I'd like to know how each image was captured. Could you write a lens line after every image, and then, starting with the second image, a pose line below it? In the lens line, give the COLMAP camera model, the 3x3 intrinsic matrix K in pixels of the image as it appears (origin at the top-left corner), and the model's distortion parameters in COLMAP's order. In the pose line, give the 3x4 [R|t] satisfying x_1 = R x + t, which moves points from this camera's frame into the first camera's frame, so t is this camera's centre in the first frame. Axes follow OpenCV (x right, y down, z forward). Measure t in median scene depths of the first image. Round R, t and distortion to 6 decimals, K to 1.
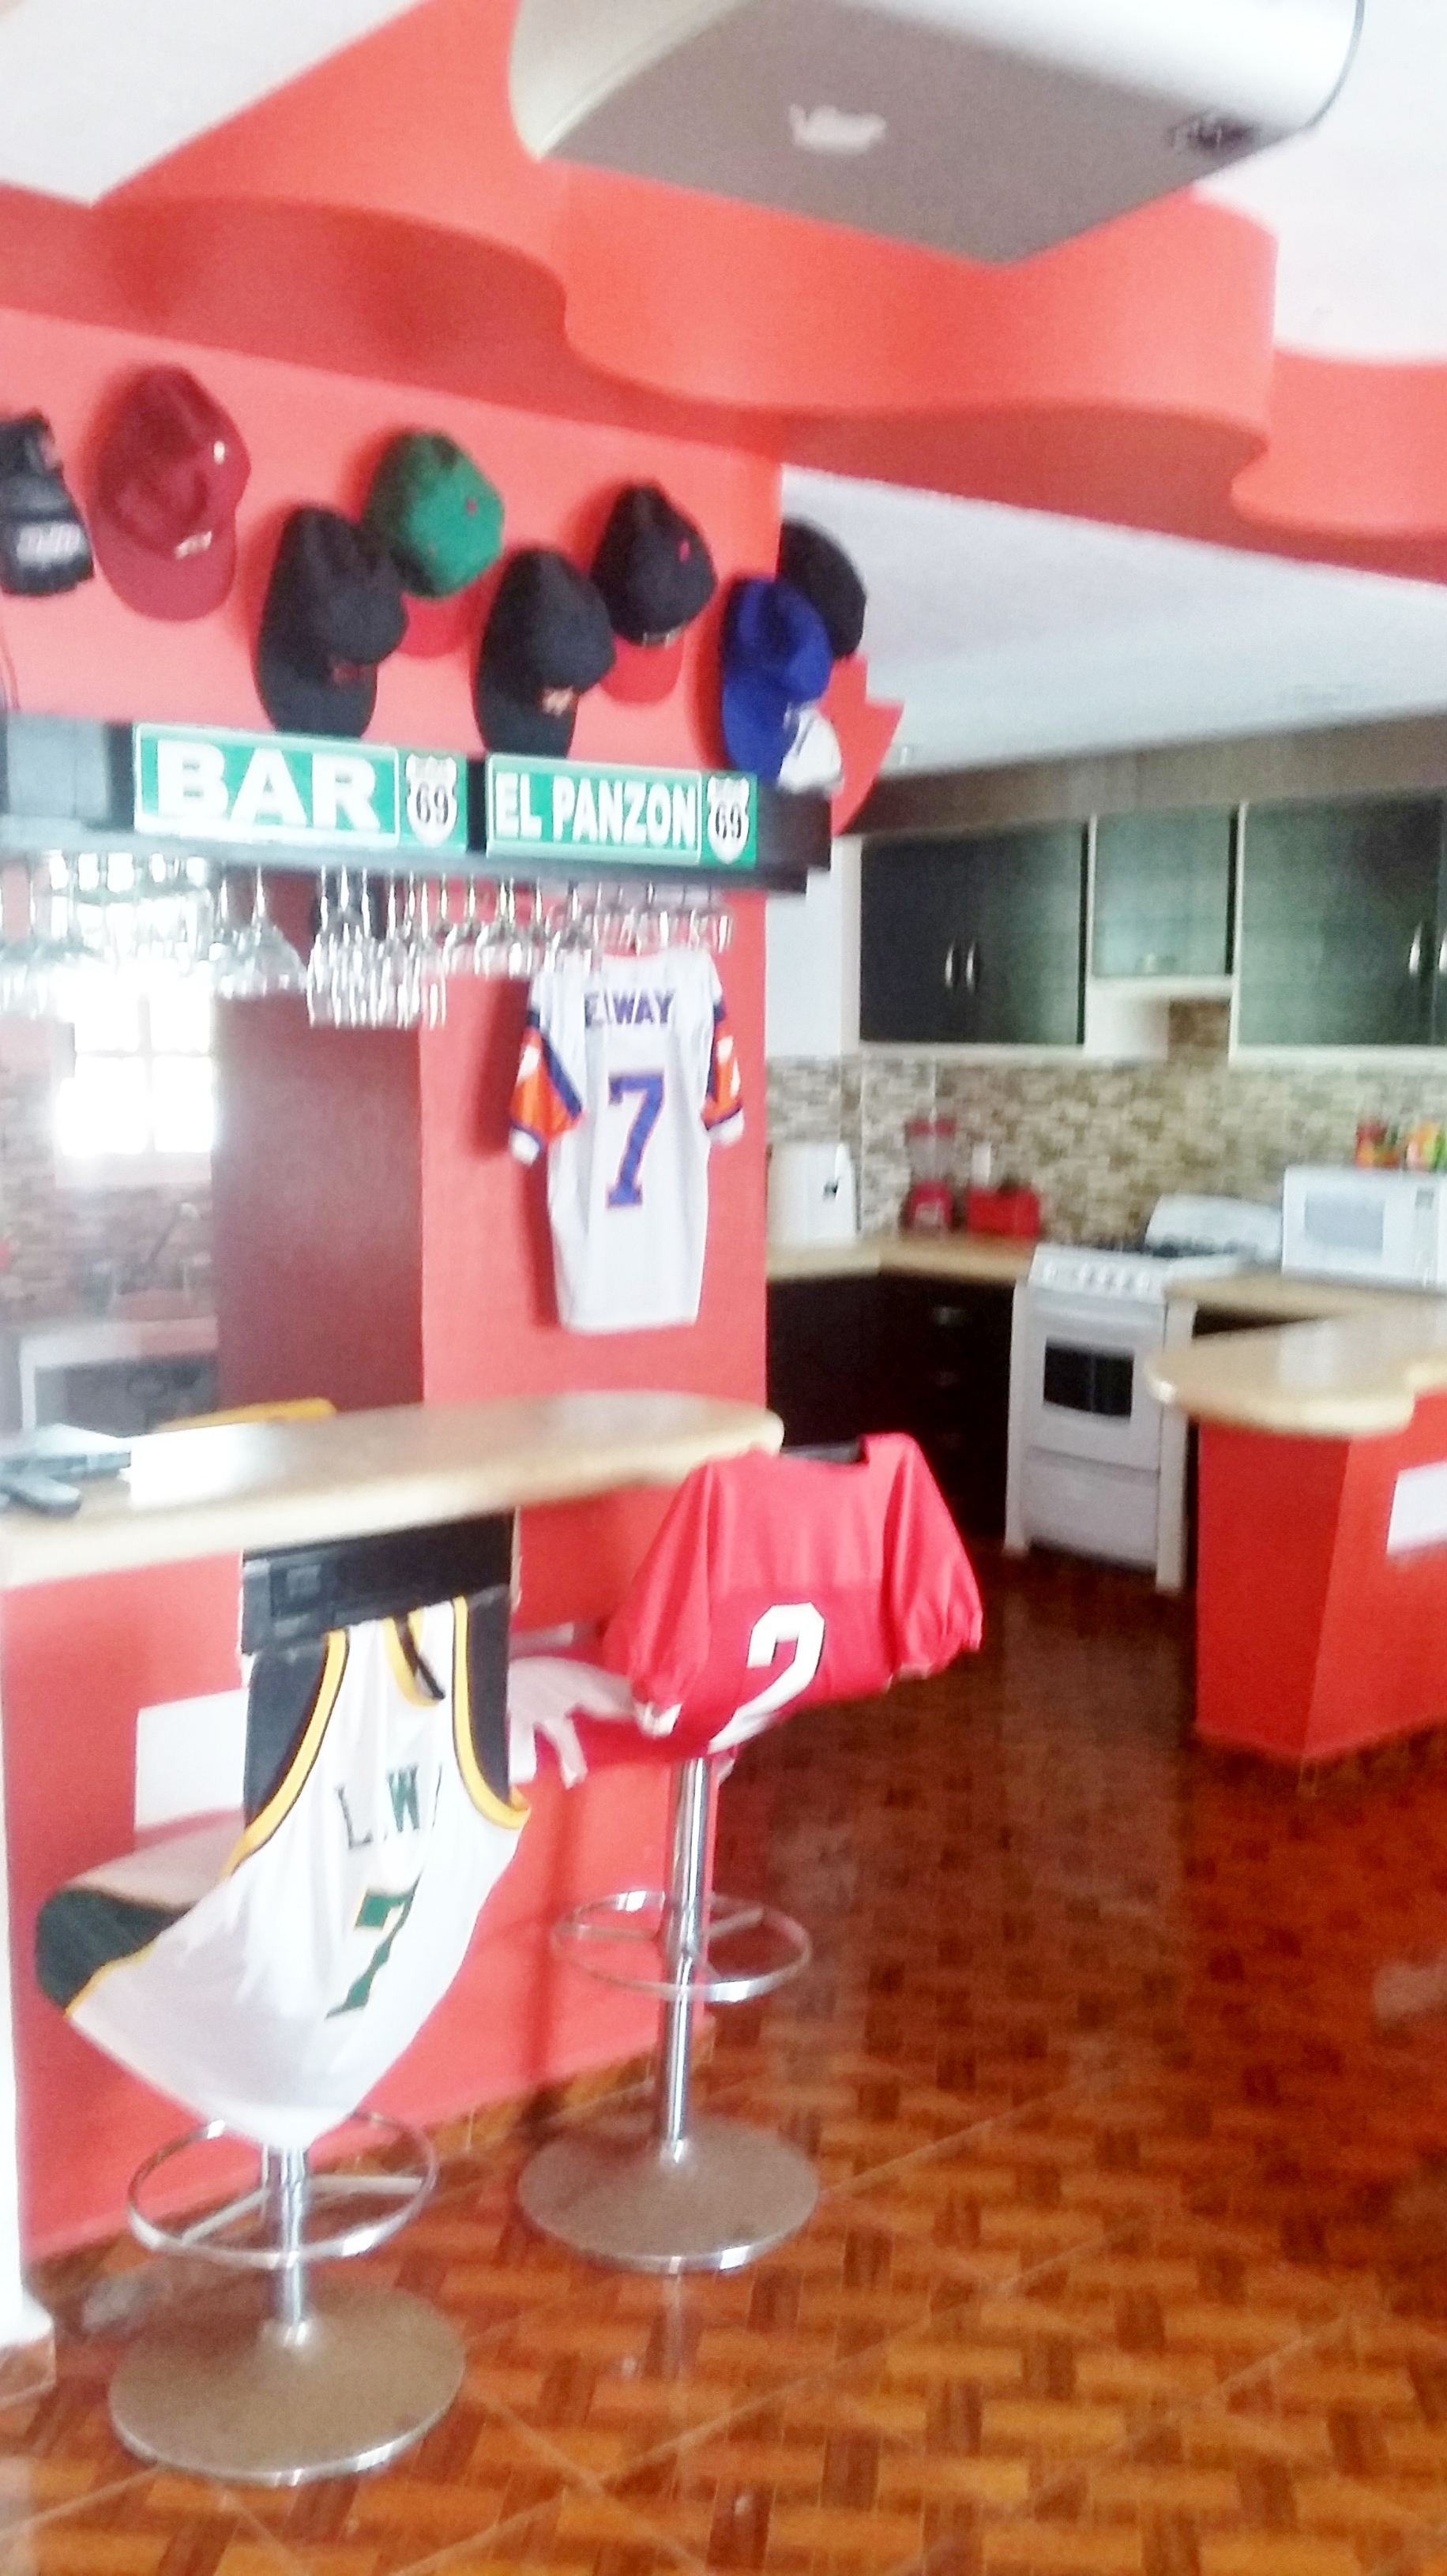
lens RADIAL K [[2390.6, 0, 724.2], [0, 2390.6, 1291.1], [0, 0, 1]] dist [0.035878, 0.000000]
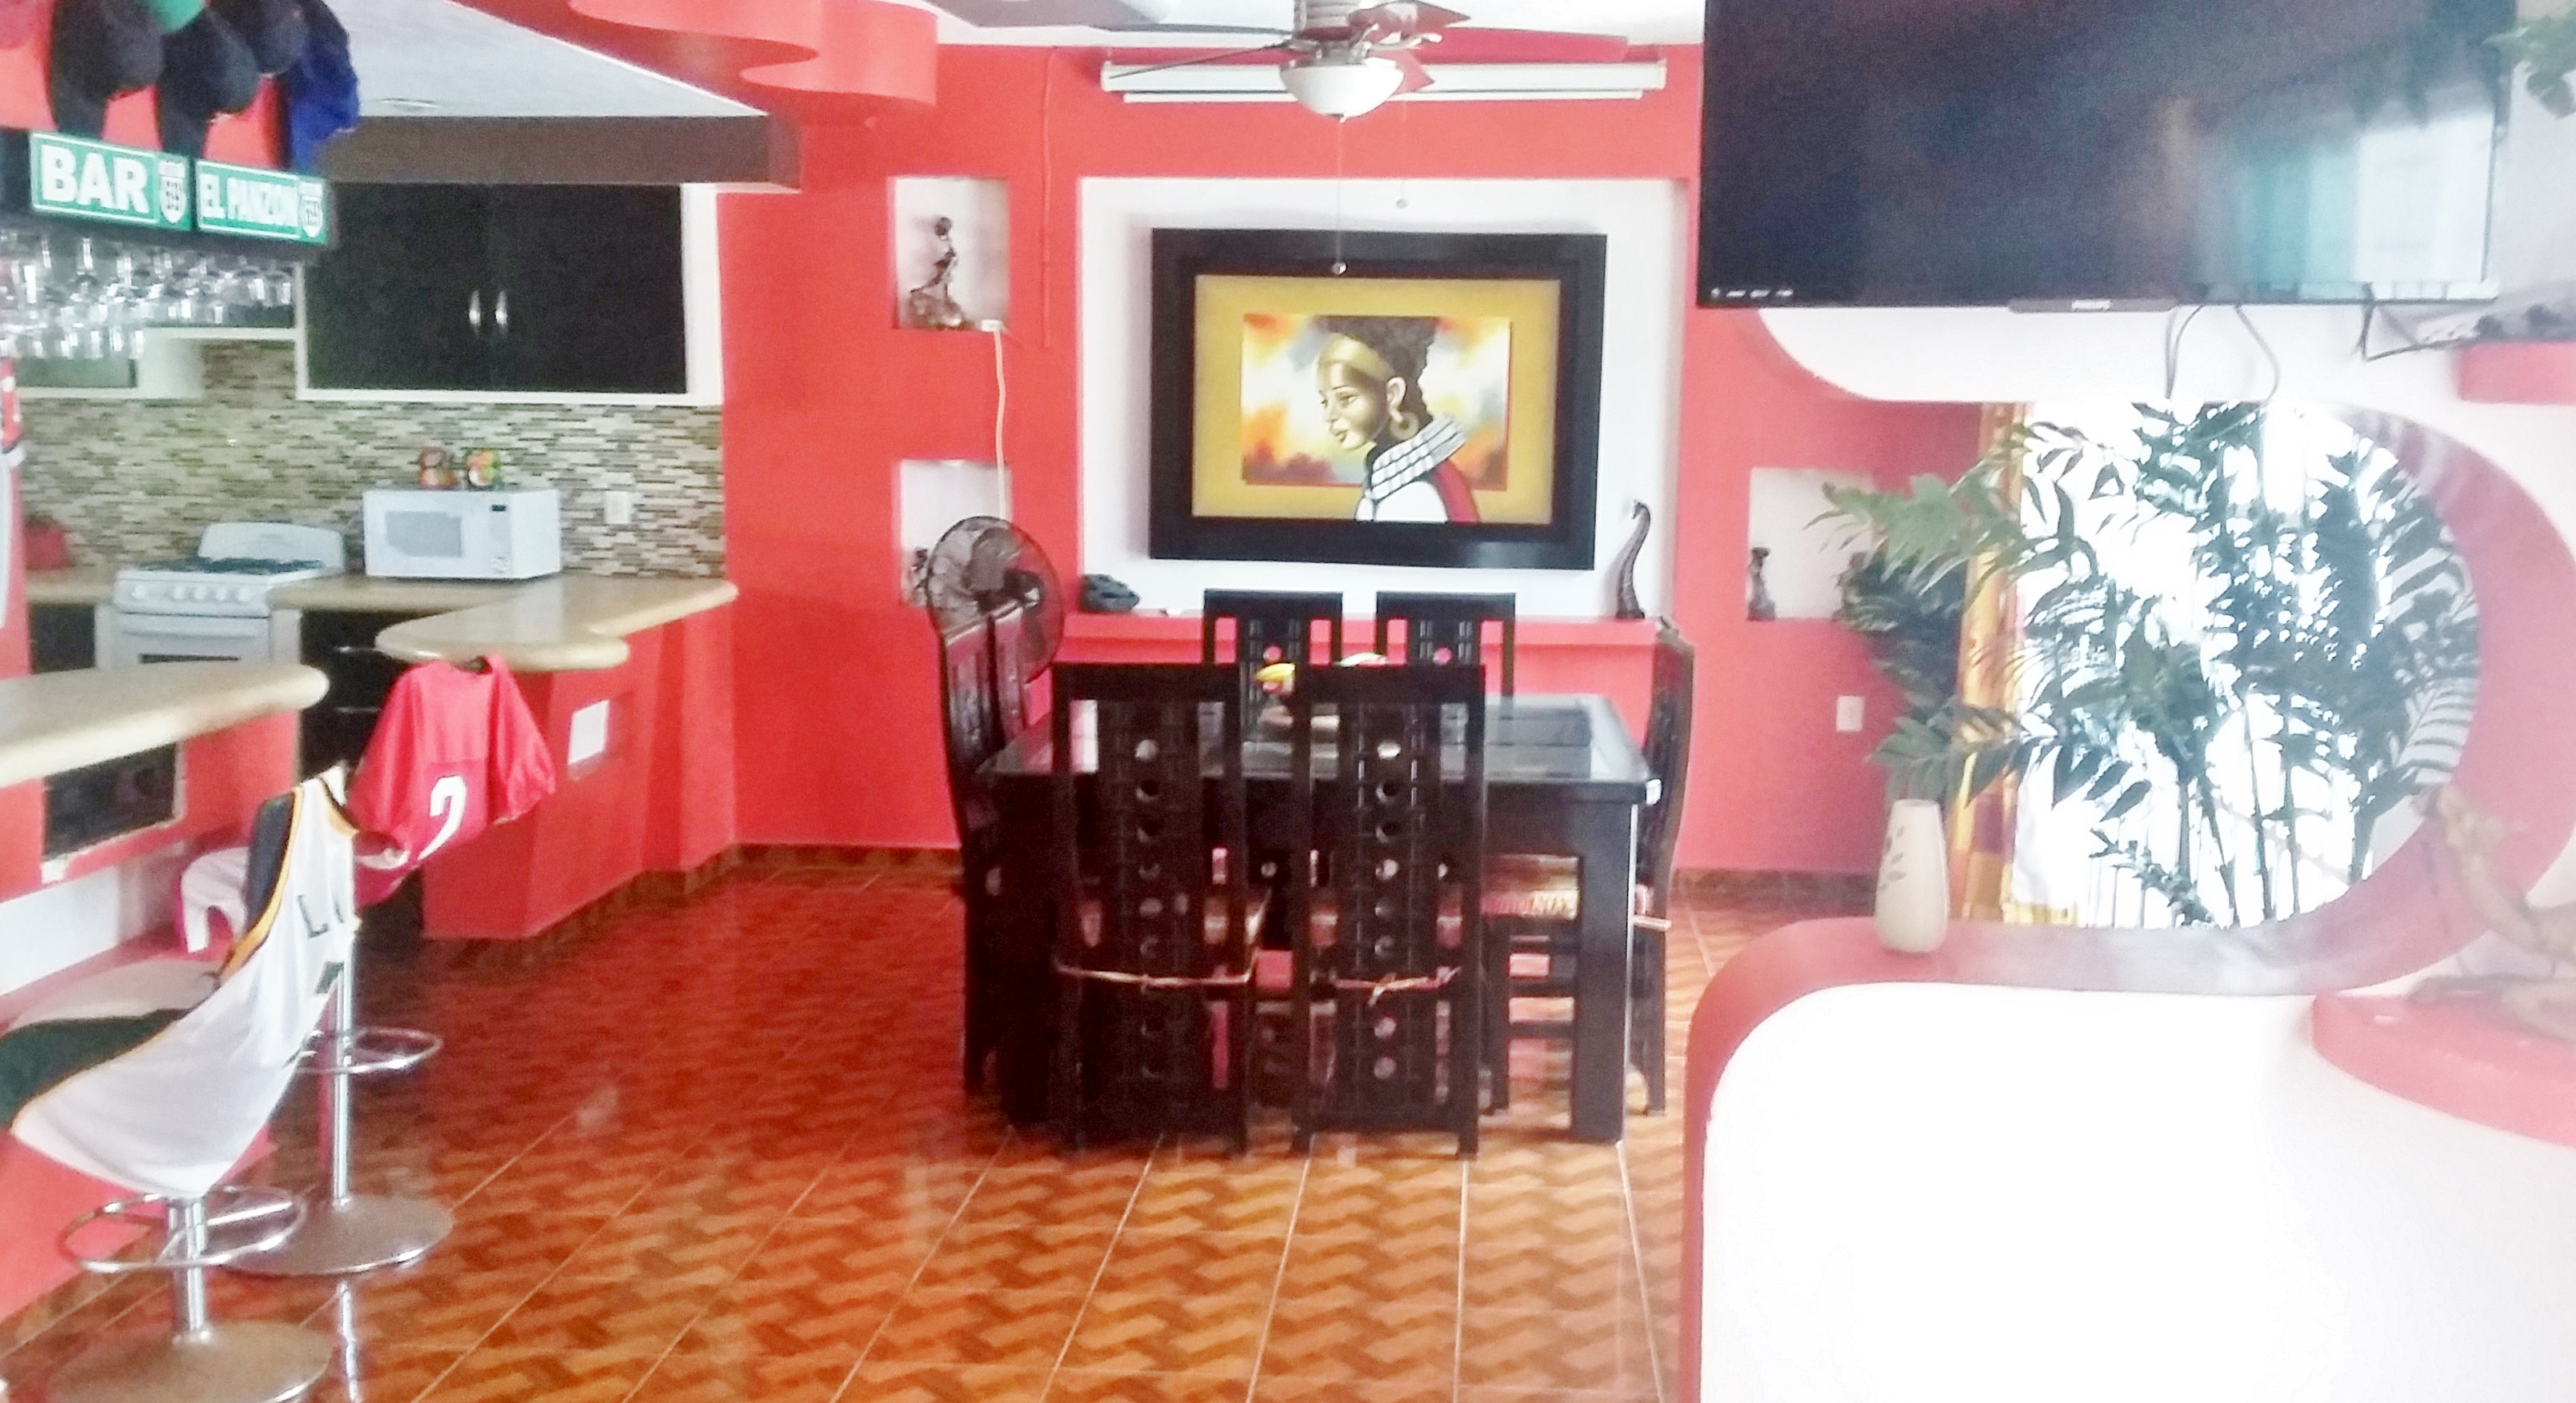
lens RADIAL K [[2297.9, 0, 1288.0], [0, 2297.9, 699.6], [0, 0, 1]] dist [0.022402, 0.007851]
pose [[0.714082, -0.094246, 0.693690, -0.476651], [0.073541, 0.995513, 0.059549, 0.035713], [-0.696189, 0.008492, 0.717808, -0.279309]]
